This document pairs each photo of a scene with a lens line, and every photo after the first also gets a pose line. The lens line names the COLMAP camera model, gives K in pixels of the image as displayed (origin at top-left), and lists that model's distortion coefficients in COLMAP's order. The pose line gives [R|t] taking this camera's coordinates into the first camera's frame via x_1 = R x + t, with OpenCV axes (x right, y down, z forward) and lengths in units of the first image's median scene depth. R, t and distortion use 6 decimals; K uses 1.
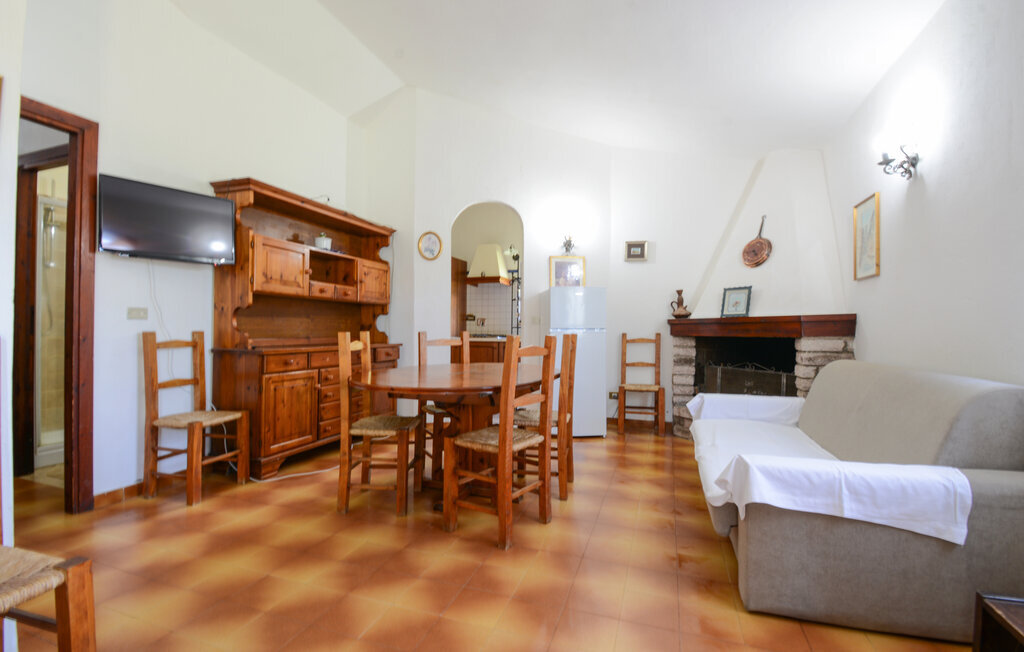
lens RADIAL K [[467.4, 0, 502.3], [0, 467.4, 328.2], [0, 0, 1]] dist [0.016120, -0.024441]
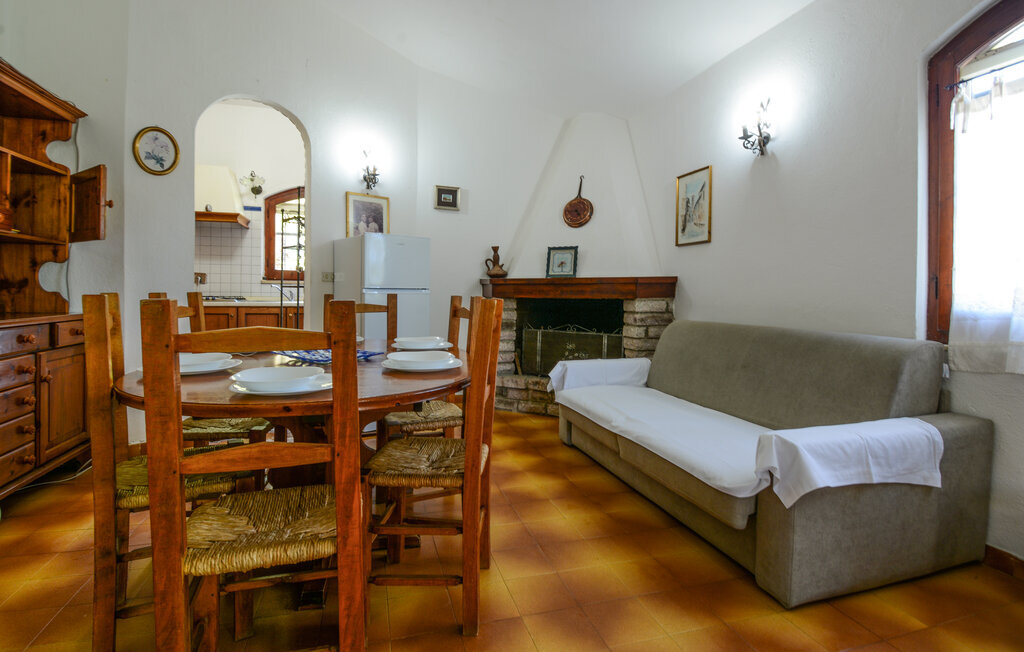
lens RADIAL K [[500.7, 0, 510.5], [0, 500.7, 298.7], [0, 0, 1]] dist [0.012994, -0.024318]
pose [[0.808785, -0.005382, 0.588079, -0.192425], [-0.006574, 0.999813, 0.018190, 0.001081], [-0.588067, -0.018578, 0.808599, 0.233845]]
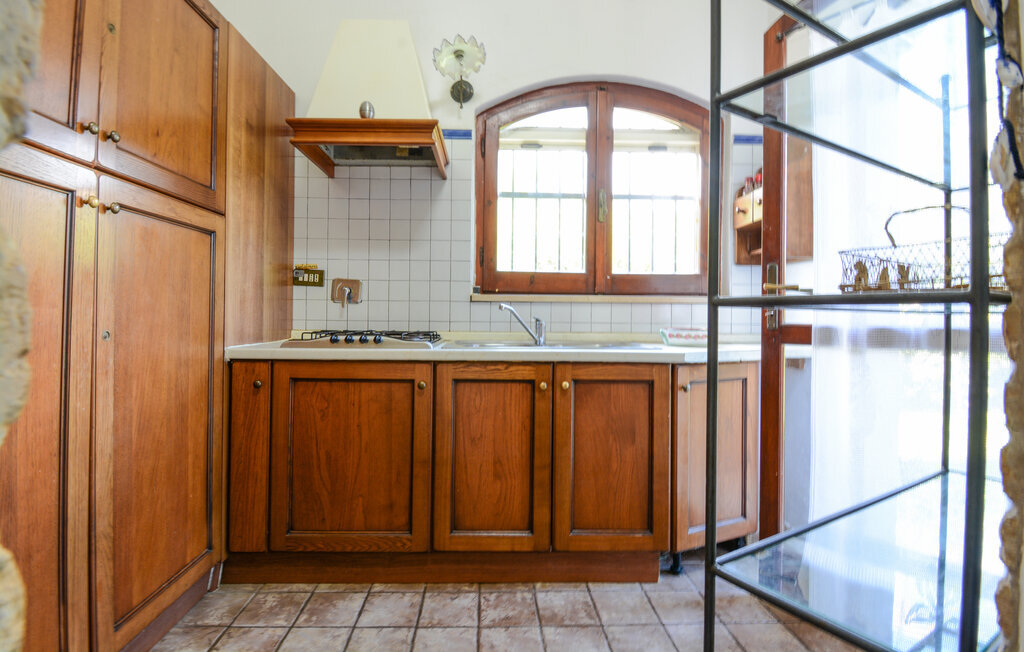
lens RADIAL K [[500.7, 0, 510.5], [0, 500.7, 298.7], [0, 0, 1]] dist [0.012994, -0.024318]
pose [[0.927470, 0.002998, 0.373886, -0.120531], [0.005151, 0.999770, -0.020795, -0.001239], [-0.373862, 0.021213, 0.927242, 1.153069]]
